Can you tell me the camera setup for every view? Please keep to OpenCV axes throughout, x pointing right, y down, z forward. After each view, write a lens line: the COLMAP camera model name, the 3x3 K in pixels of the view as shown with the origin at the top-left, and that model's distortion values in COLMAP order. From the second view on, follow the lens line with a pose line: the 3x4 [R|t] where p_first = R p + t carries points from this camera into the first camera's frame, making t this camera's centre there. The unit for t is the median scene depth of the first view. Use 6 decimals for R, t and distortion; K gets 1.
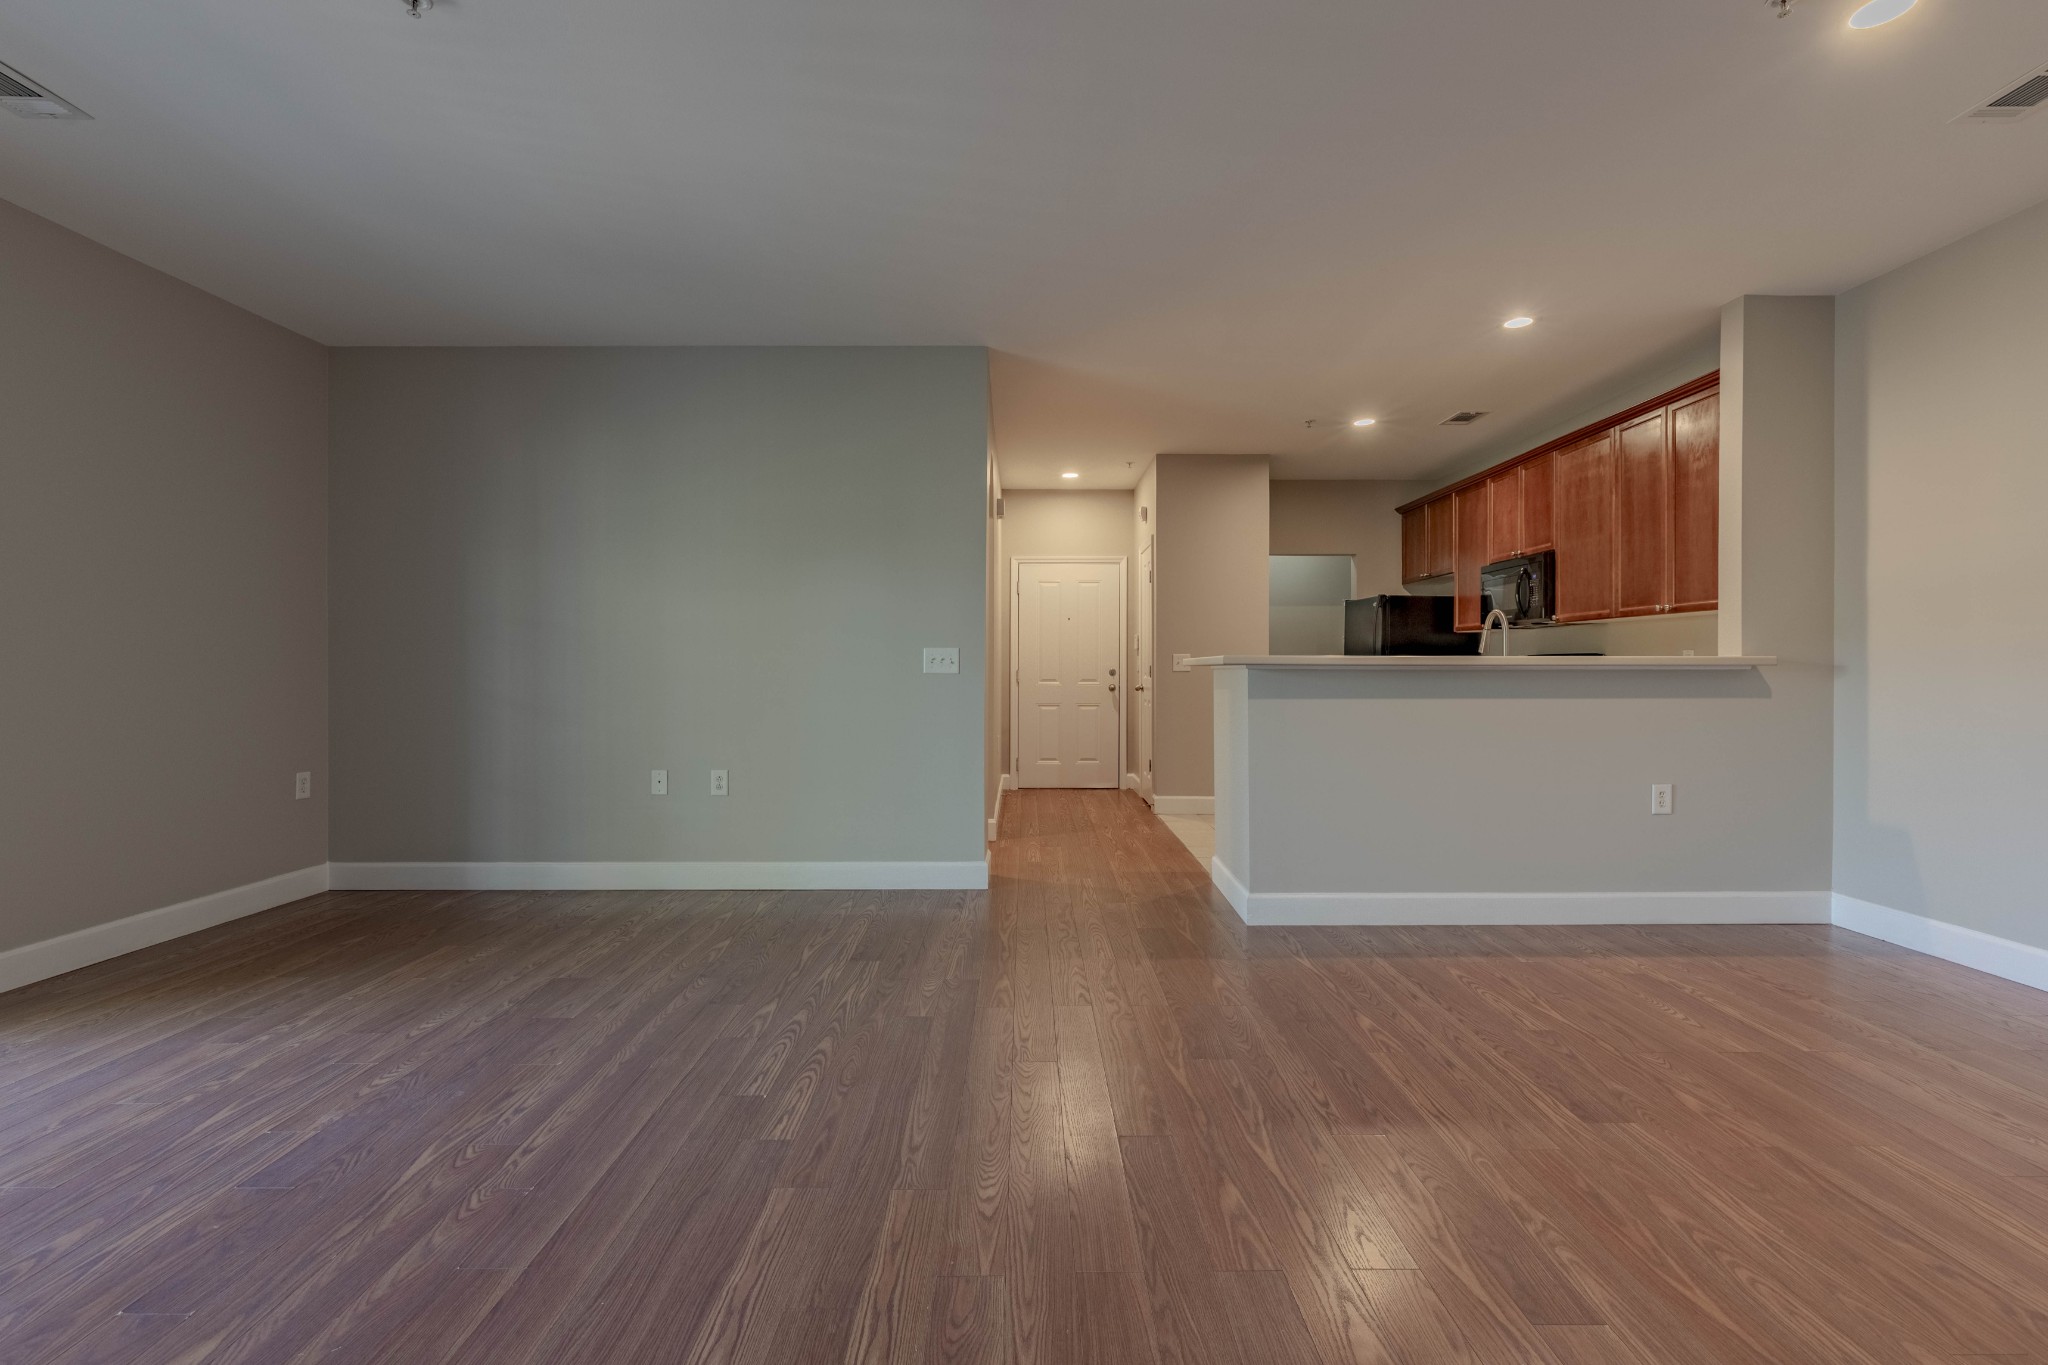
lens RADIAL K [[887.4, 0, 1029.5], [0, 887.4, 680.6], [0, 0, 1]] dist [-0.000873, 0.001623]
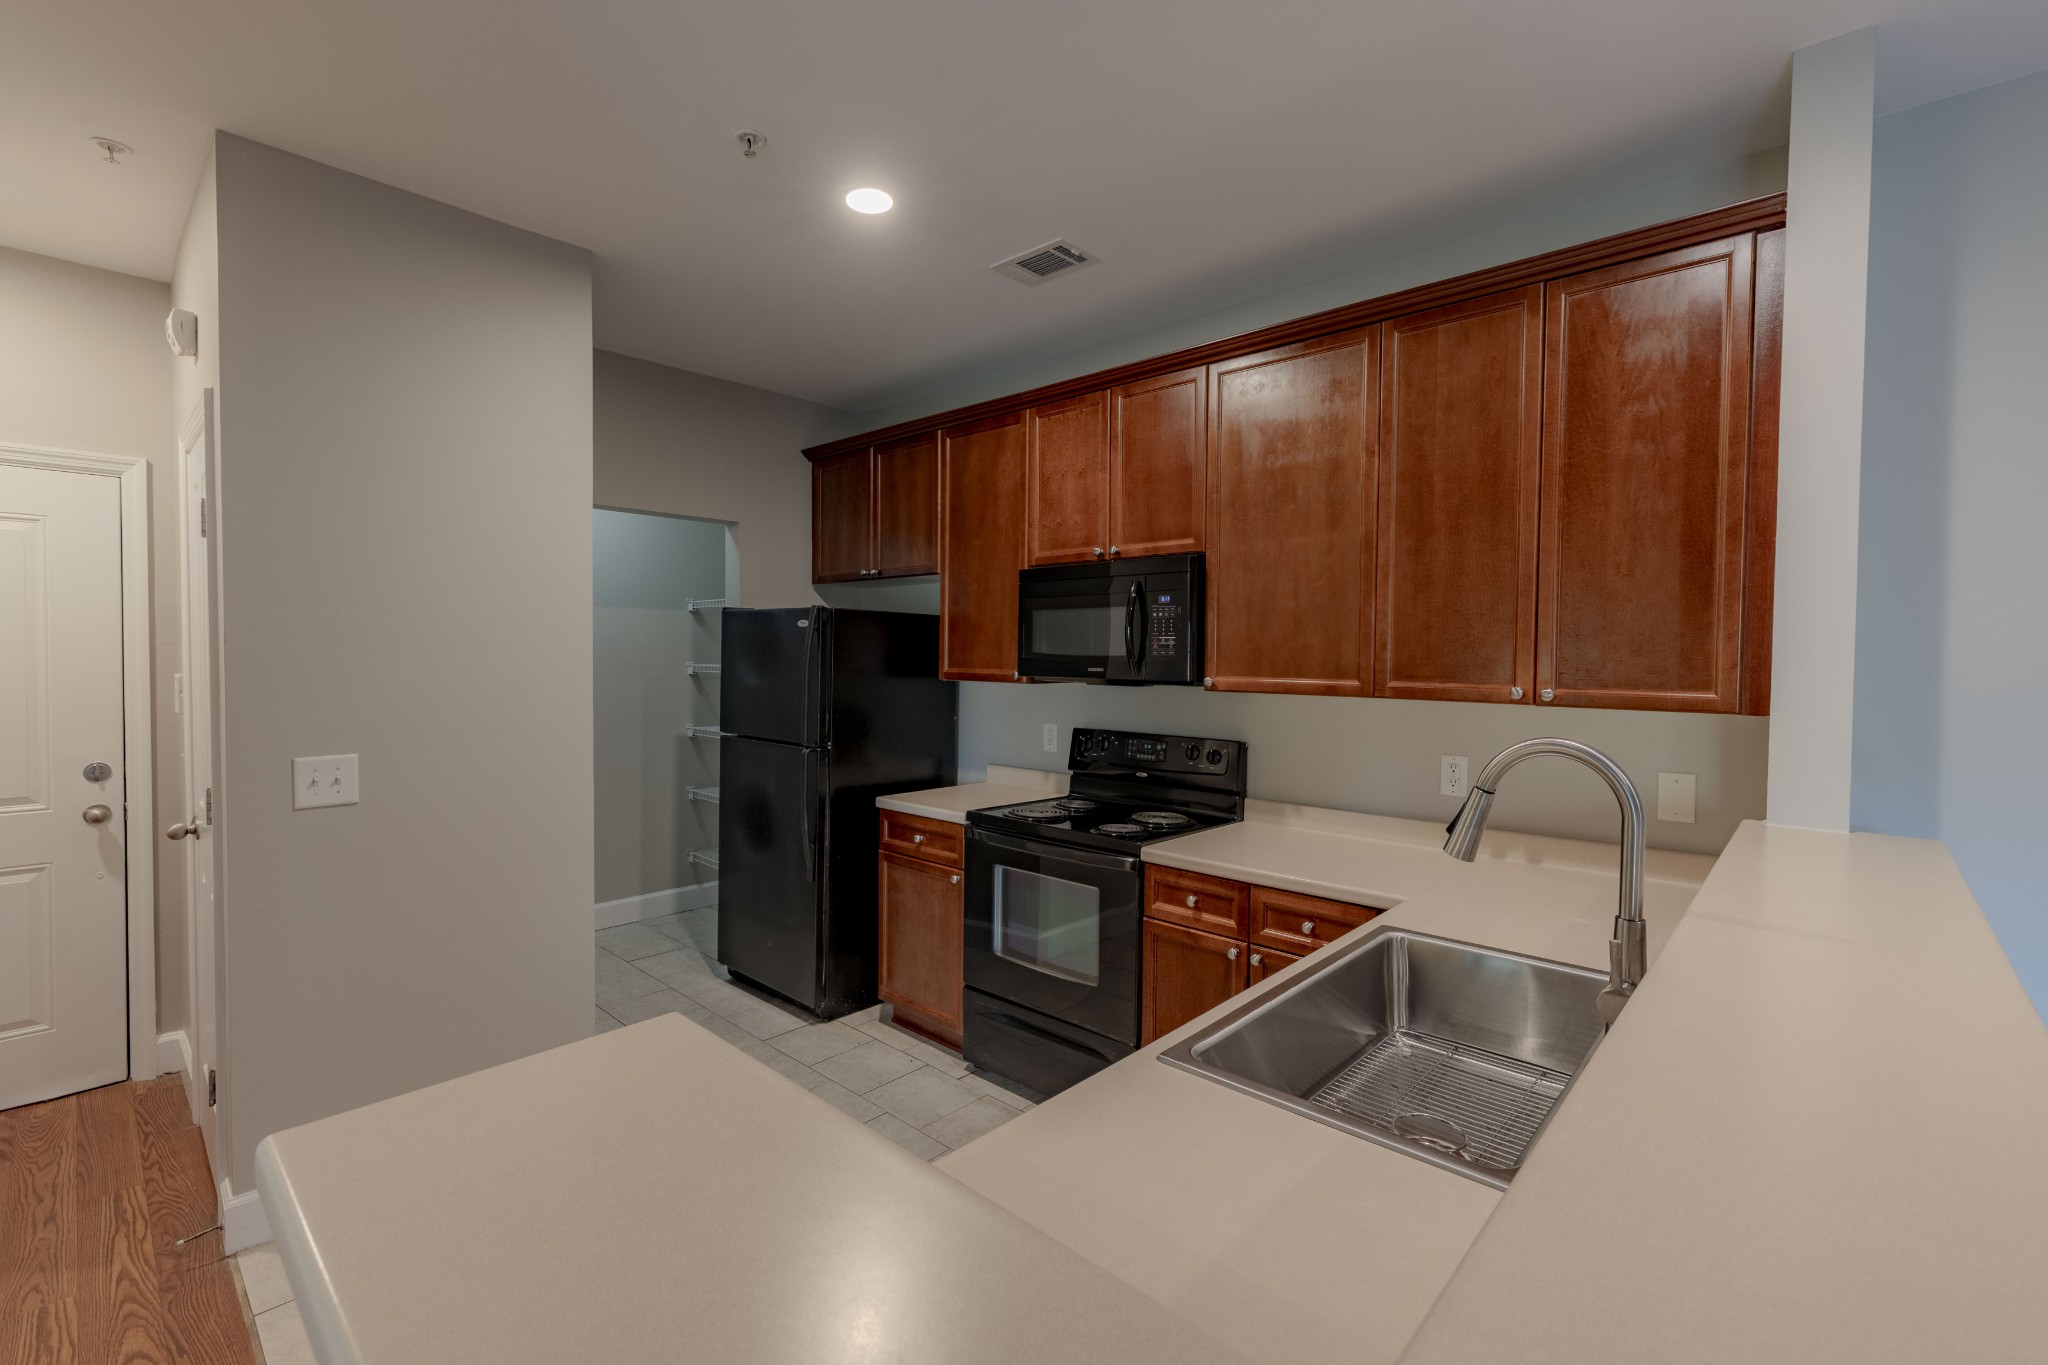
lens RADIAL K [[887.4, 0, 1031.1], [0, 887.4, 674.9], [0, 0, 1]] dist [-0.000873, 0.001623]
pose [[0.682099, -0.012188, 0.731158, 0.196731], [0.000331, 0.999866, 0.016358, -0.121814], [-0.731259, -0.010916, 0.682012, 1.050573]]
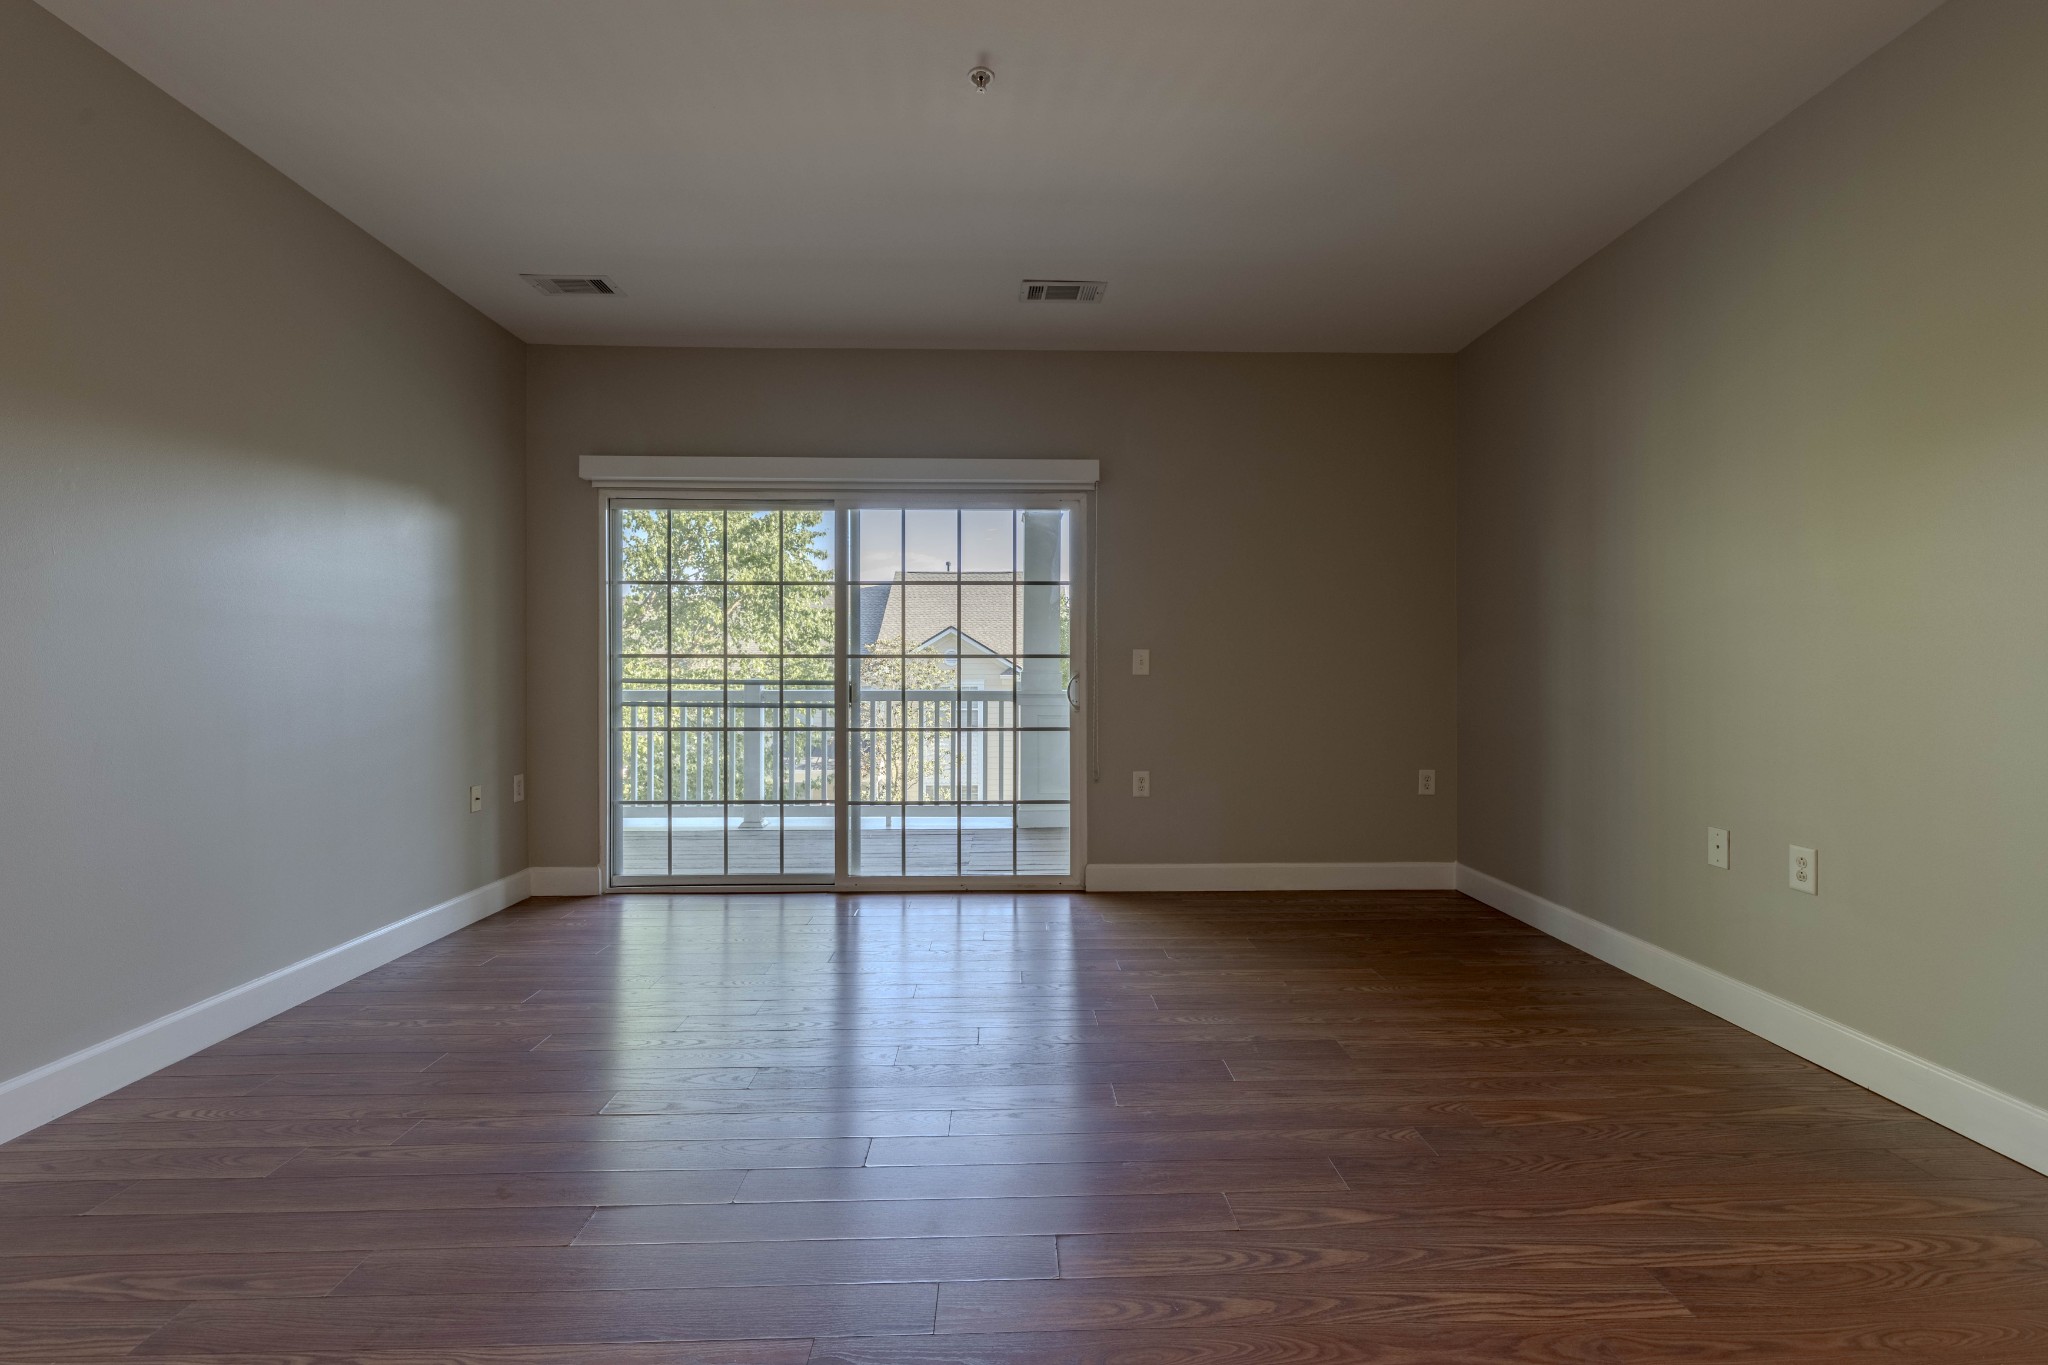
lens RADIAL K [[887.4, 0, 1033.4], [0, 887.4, 676.4], [0, 0, 1]] dist [-0.000873, 0.001623]
pose [[0.026447, 0.004106, -0.999642, 0.251293], [-0.011795, 0.999923, 0.003795, -0.005079], [0.999581, 0.011690, 0.026493, 0.602935]]
